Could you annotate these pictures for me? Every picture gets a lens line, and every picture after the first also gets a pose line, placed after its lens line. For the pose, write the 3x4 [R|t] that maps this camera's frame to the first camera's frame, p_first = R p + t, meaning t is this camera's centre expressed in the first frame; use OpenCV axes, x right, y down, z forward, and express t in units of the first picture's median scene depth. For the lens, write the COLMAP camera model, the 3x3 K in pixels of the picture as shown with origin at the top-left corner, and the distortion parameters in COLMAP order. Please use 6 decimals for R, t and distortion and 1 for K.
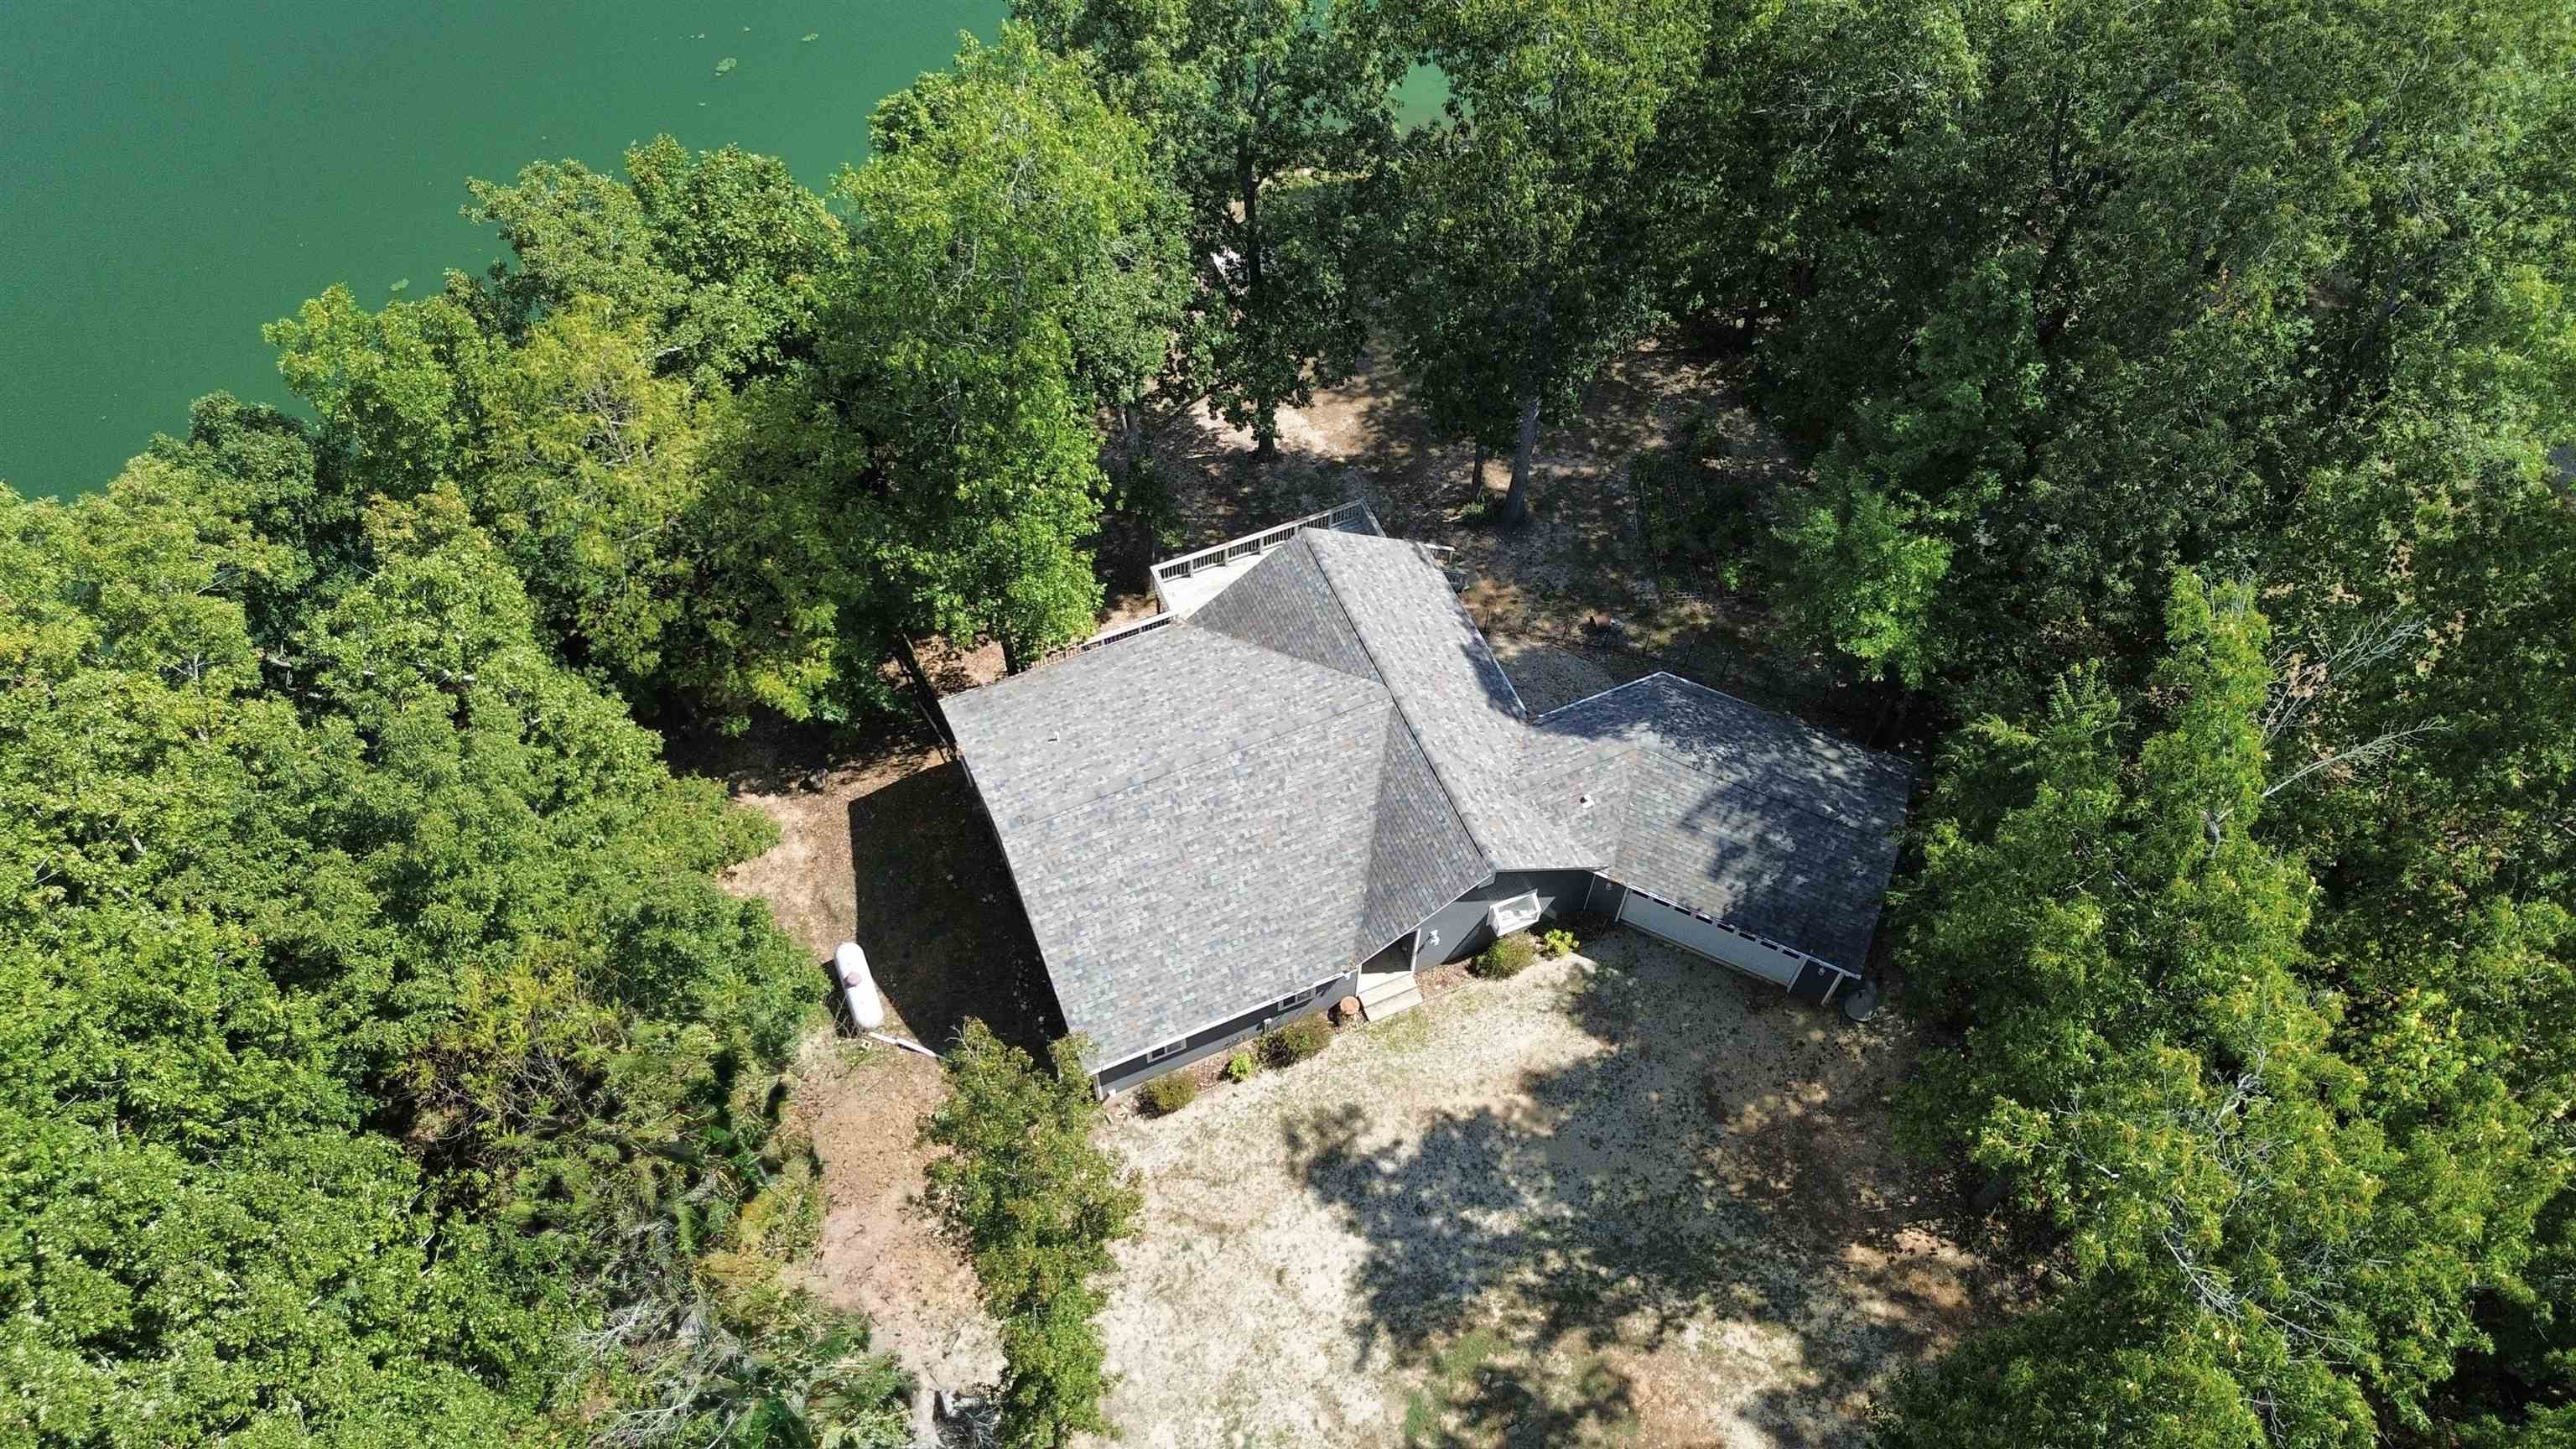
lens RADIAL K [[1868.8, 0, 1285.4], [0, 1868.8, 722.3], [0, 0, 1]] dist [0.053146, -0.058987]
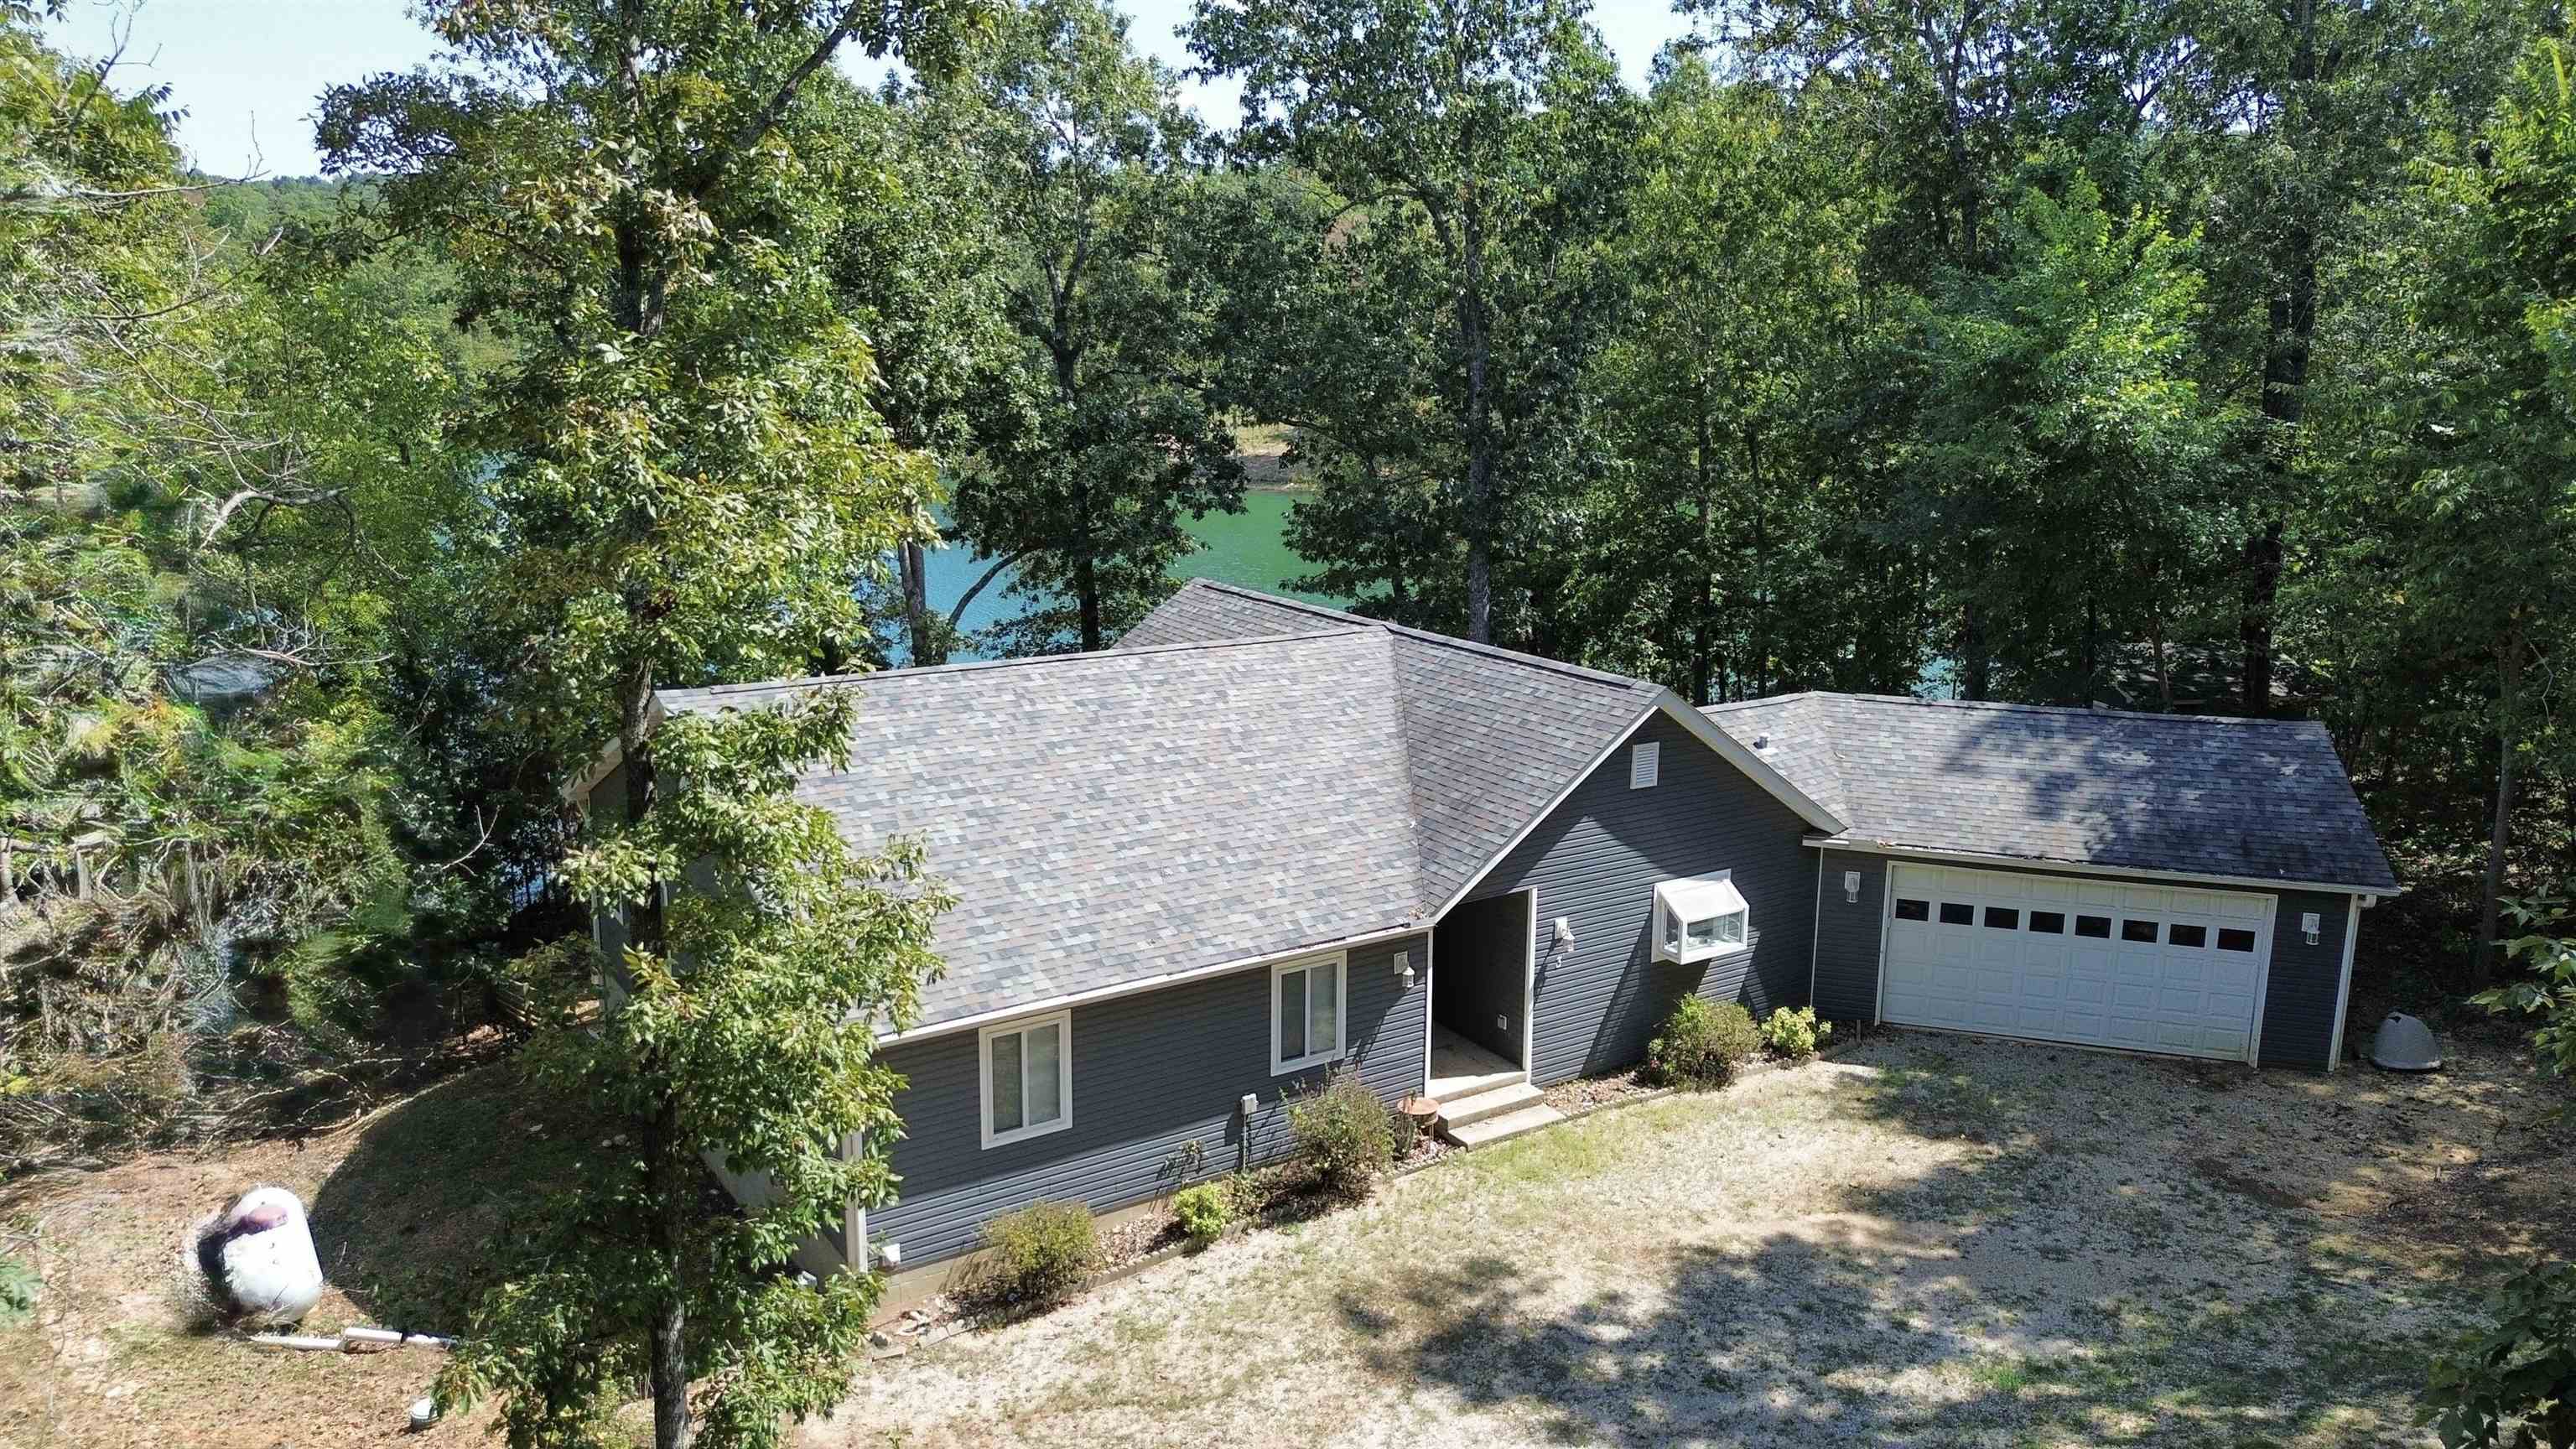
lens RADIAL K [[1868.8, 0, 1303.0], [0, 1868.8, 732.9], [0, 0, 1]] dist [0.053146, -0.058987]
pose [[0.983816, -0.040369, 0.174573, -0.072223], [0.152100, 0.703168, -0.694565, 0.411383], [-0.094715, 0.709877, 0.697928, 0.636996]]
